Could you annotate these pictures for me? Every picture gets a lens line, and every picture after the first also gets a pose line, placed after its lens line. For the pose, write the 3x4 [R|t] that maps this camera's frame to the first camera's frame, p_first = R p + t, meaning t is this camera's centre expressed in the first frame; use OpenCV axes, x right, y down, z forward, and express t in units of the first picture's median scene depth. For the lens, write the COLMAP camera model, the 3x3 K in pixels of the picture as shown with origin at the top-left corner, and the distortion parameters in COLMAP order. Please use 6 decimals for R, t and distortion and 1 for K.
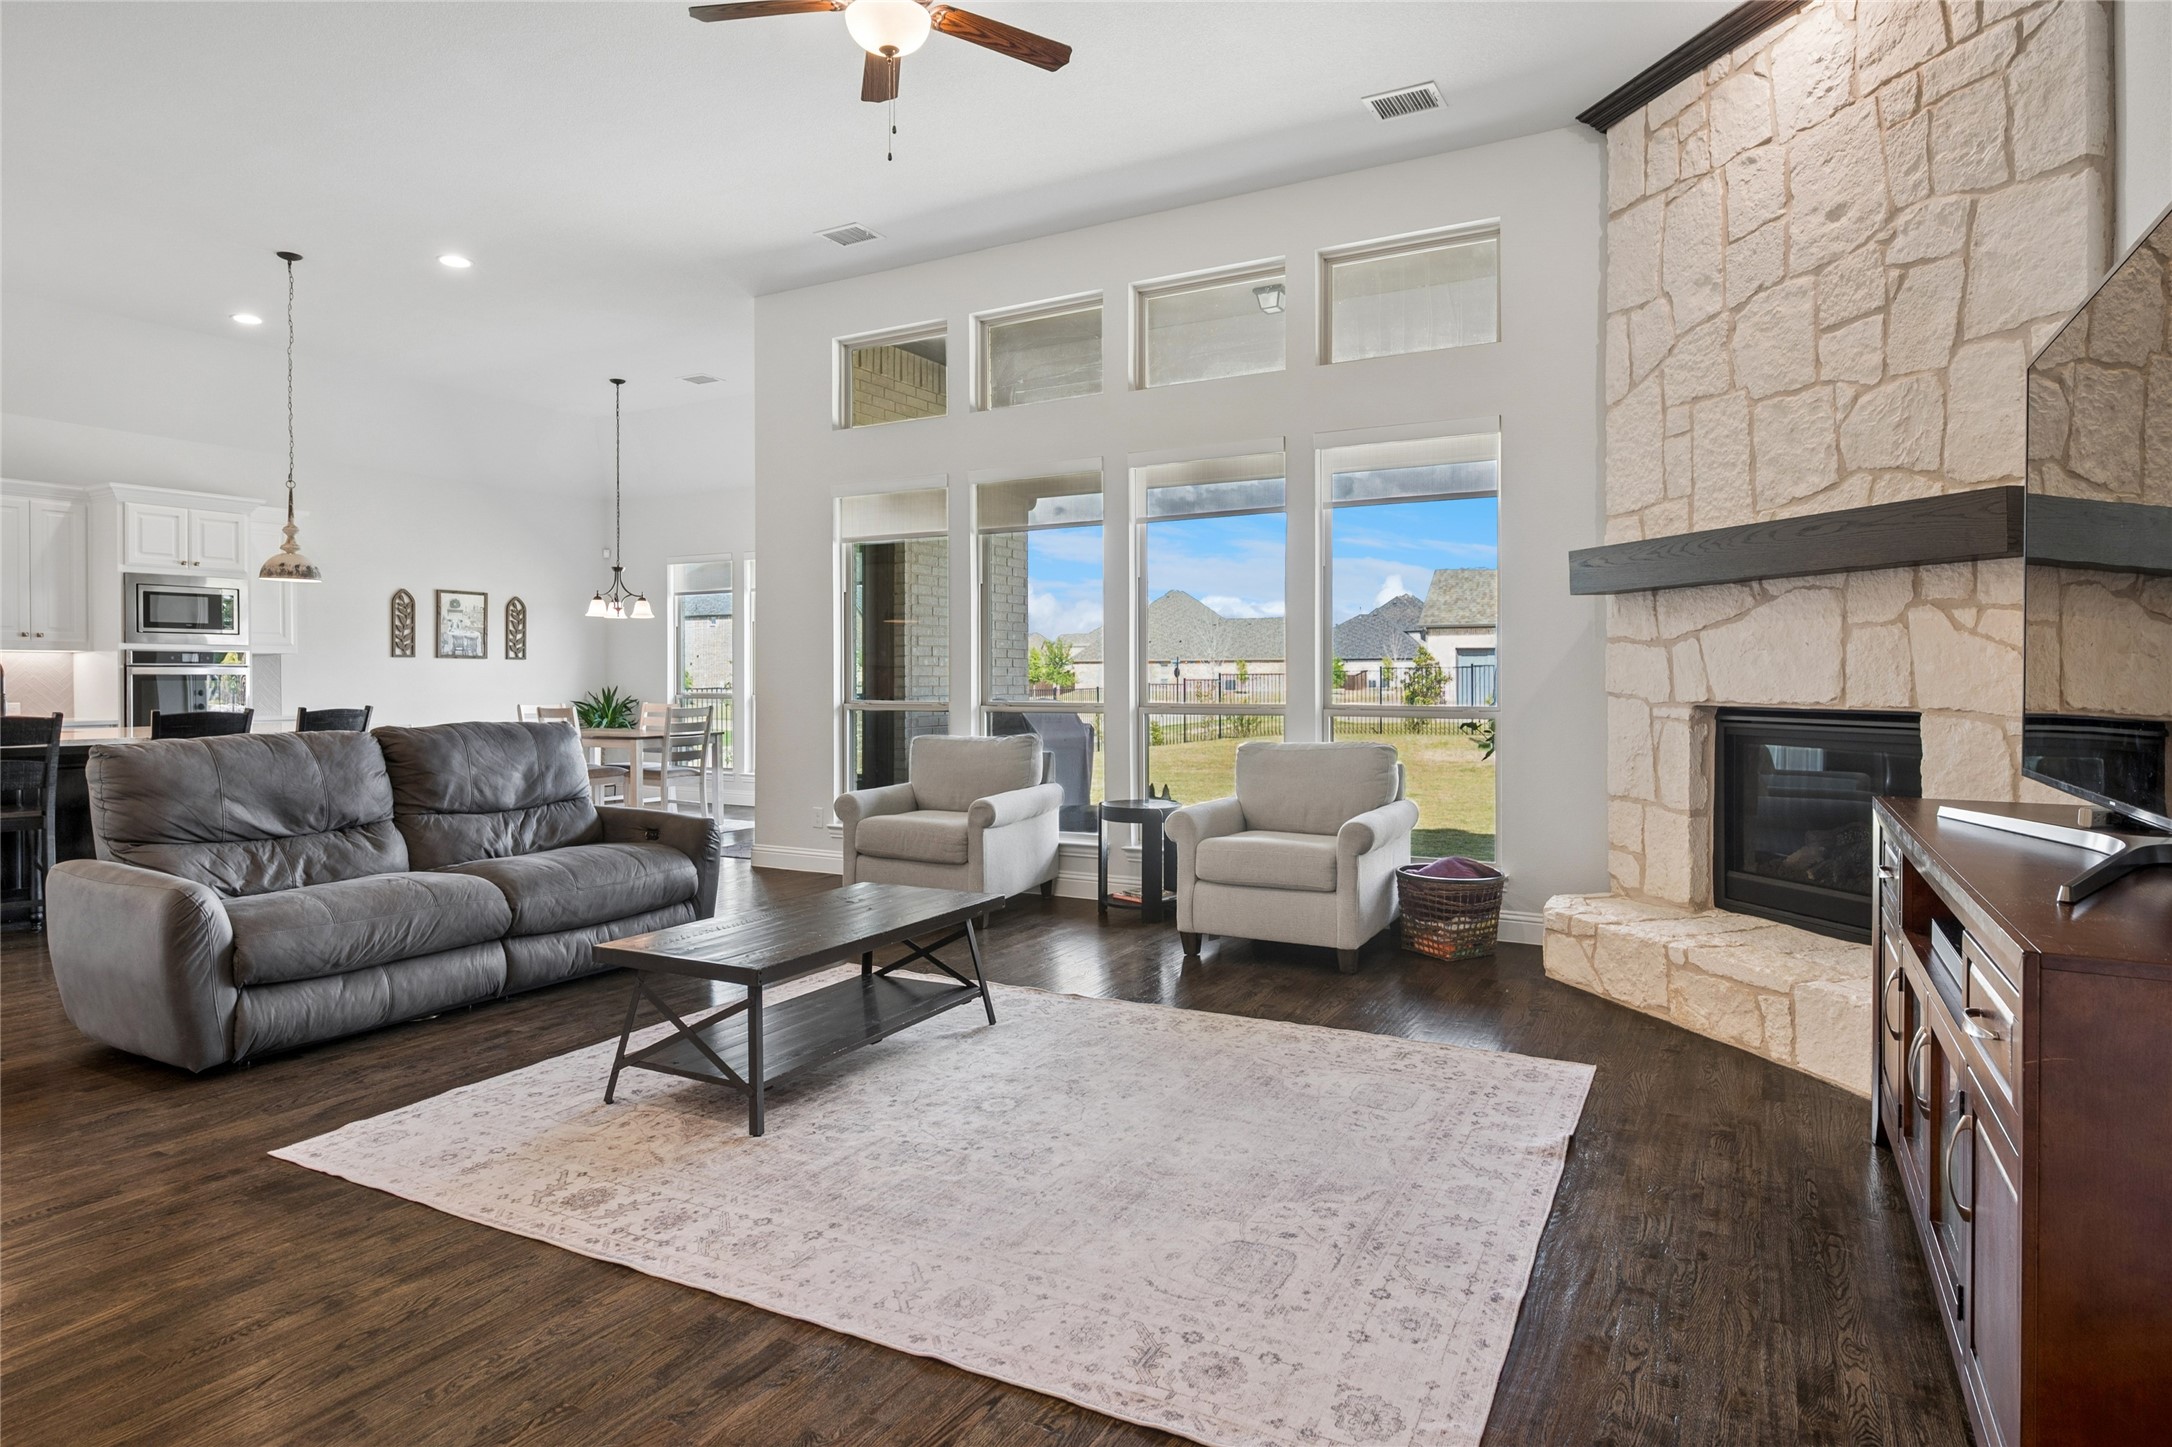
lens RADIAL K [[1213.8, 0, 1085.3], [0, 1213.8, 681.7], [0, 0, 1]] dist [-0.001652, -0.000320]
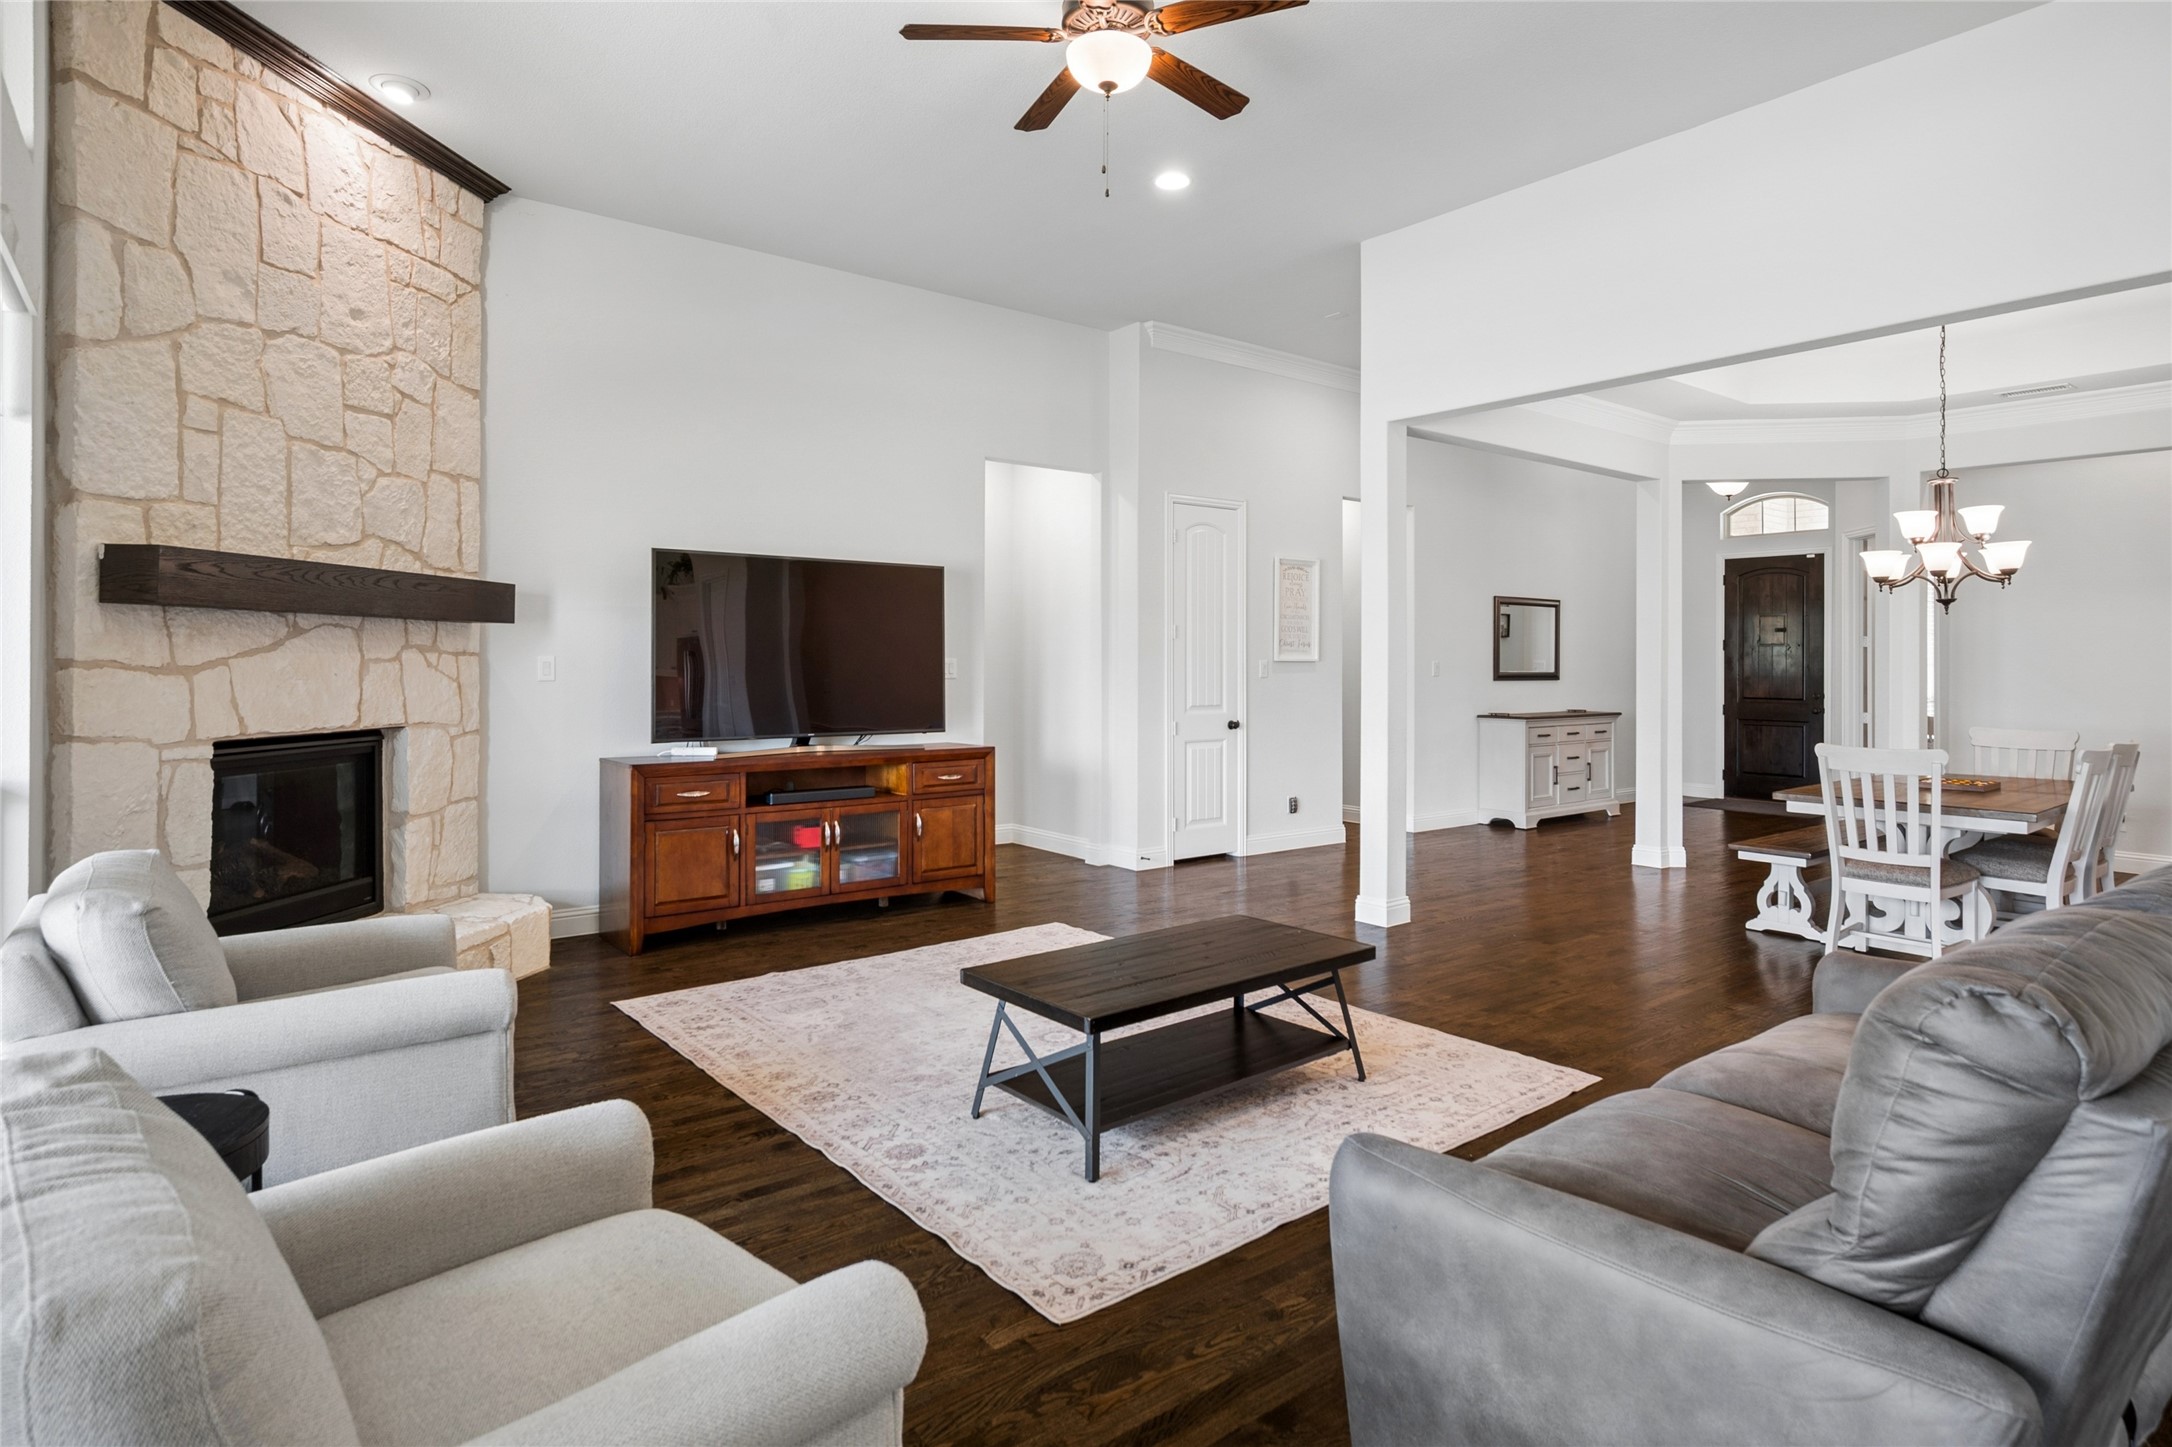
lens RADIAL K [[1159.0, 0, 1073.1], [0, 1159.0, 655.0], [0, 0, 1]] dist [0.000659, -0.000741]
pose [[-0.917625, 0.000591, 0.397447, -0.472469], [-0.000623, 0.999996, -0.002926, -0.047377], [-0.397447, -0.002932, -0.917620, 1.735183]]
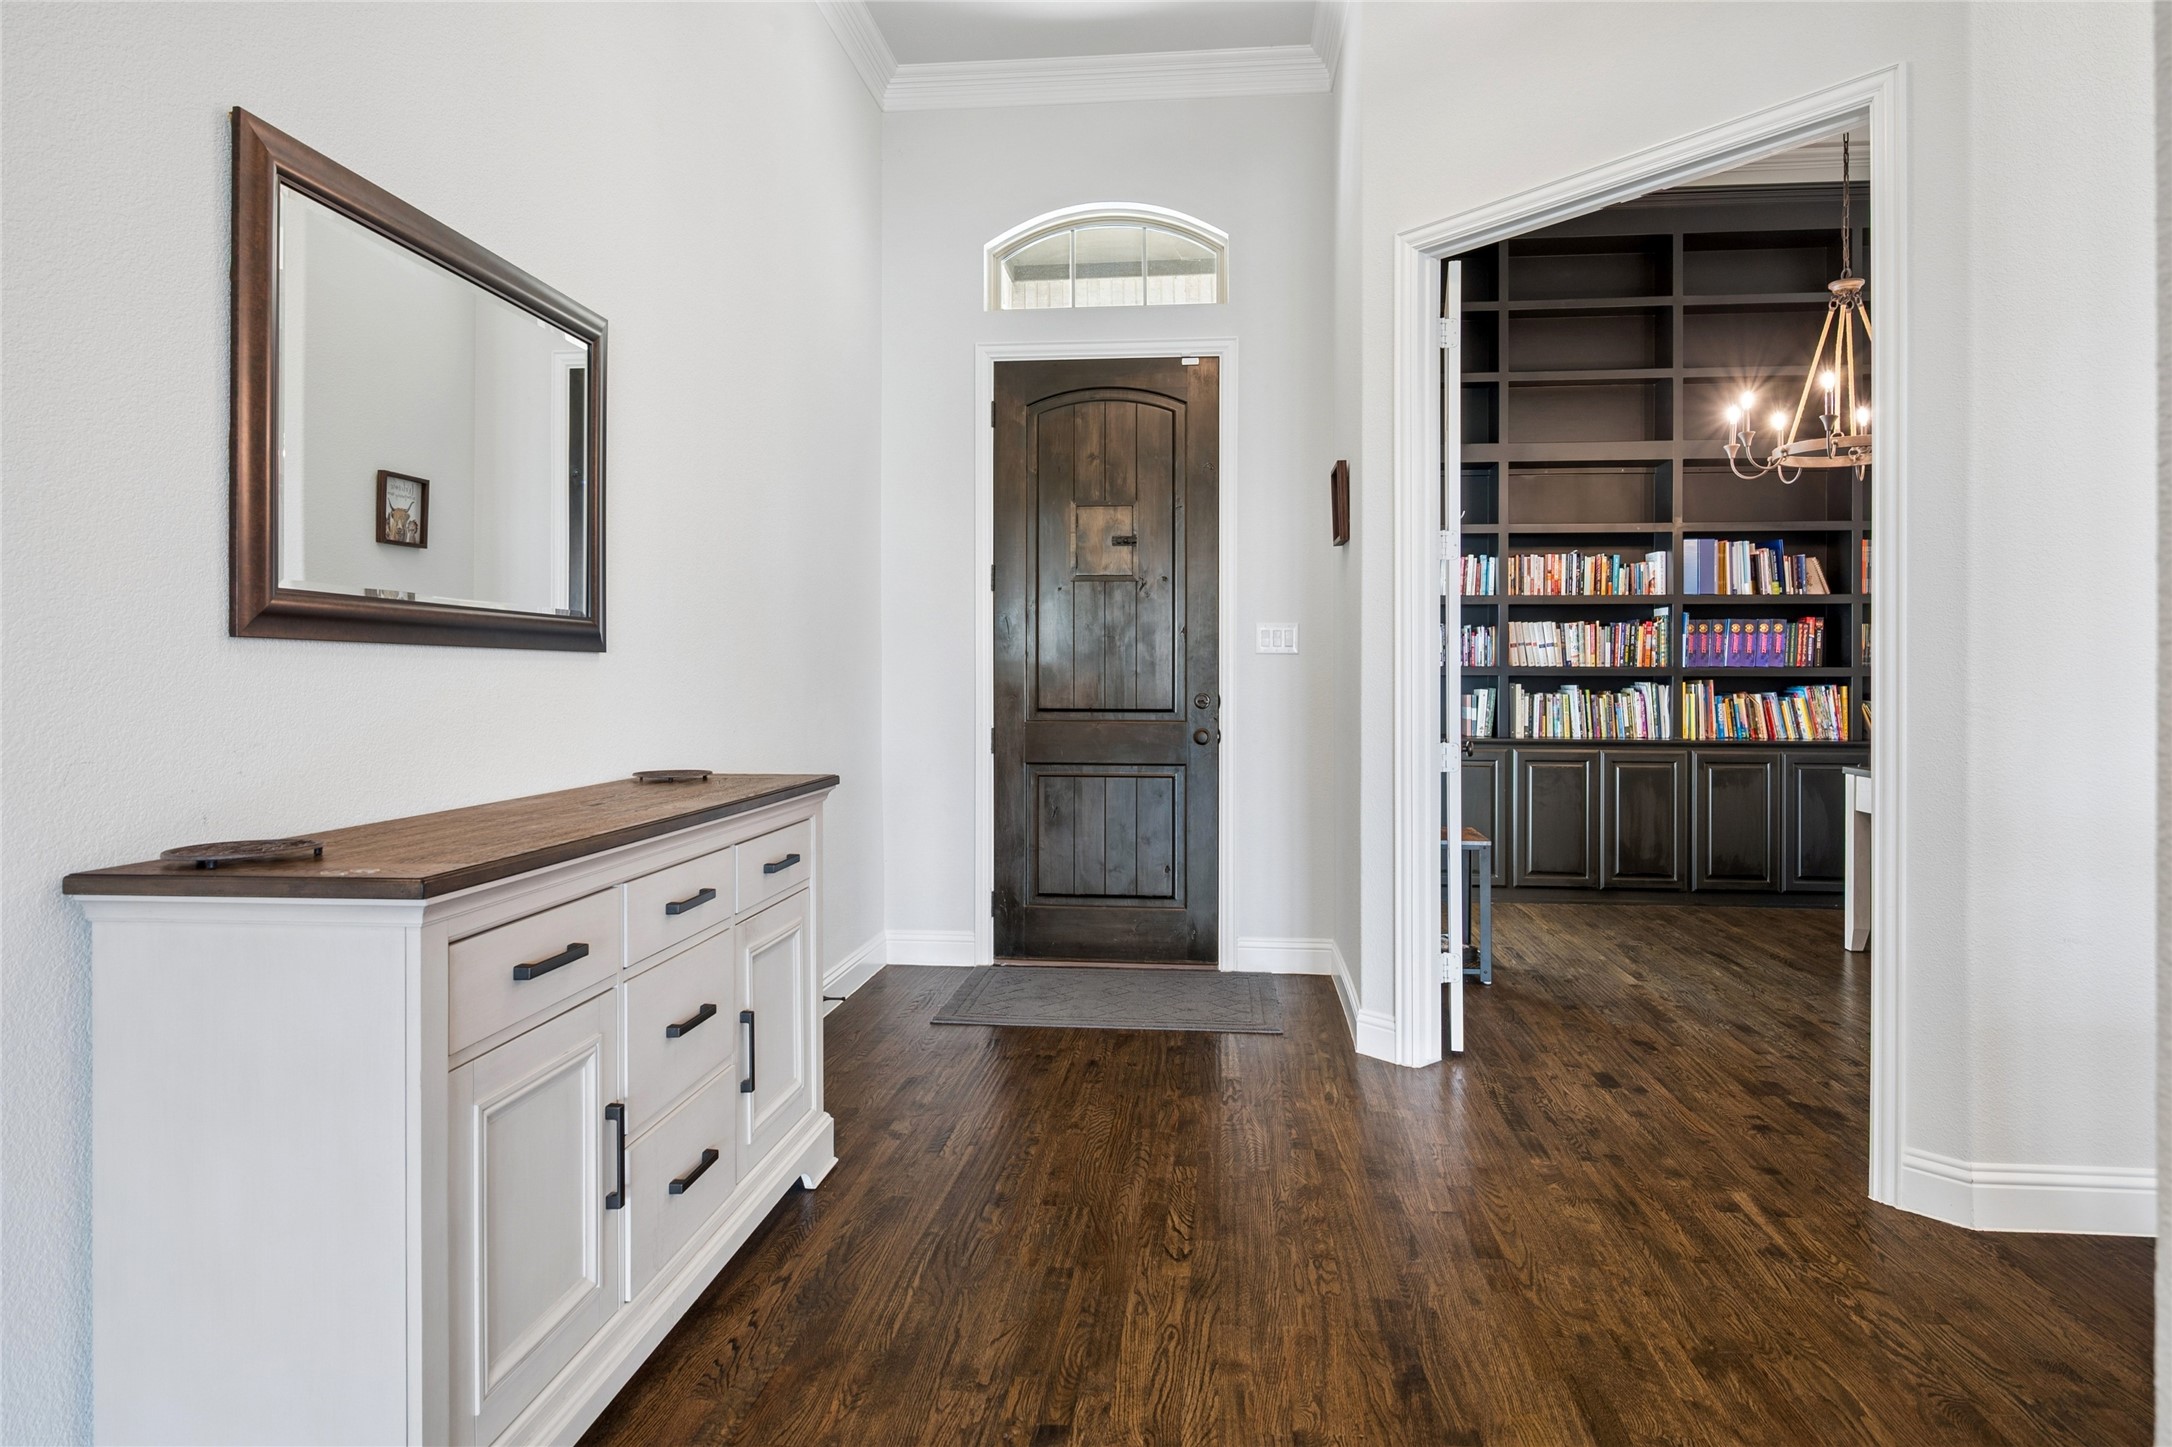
lens RADIAL K [[1244.4, 0, 1081.7], [0, 1244.4, 676.1], [0, 0, 1]] dist [-0.002784, -0.000667]
pose [[-0.921867, 0.001137, -0.387506, -0.417593], [0.000623, 0.999999, 0.001453, 0.011726], [0.387507, 0.001098, -0.921866, -0.343830]]
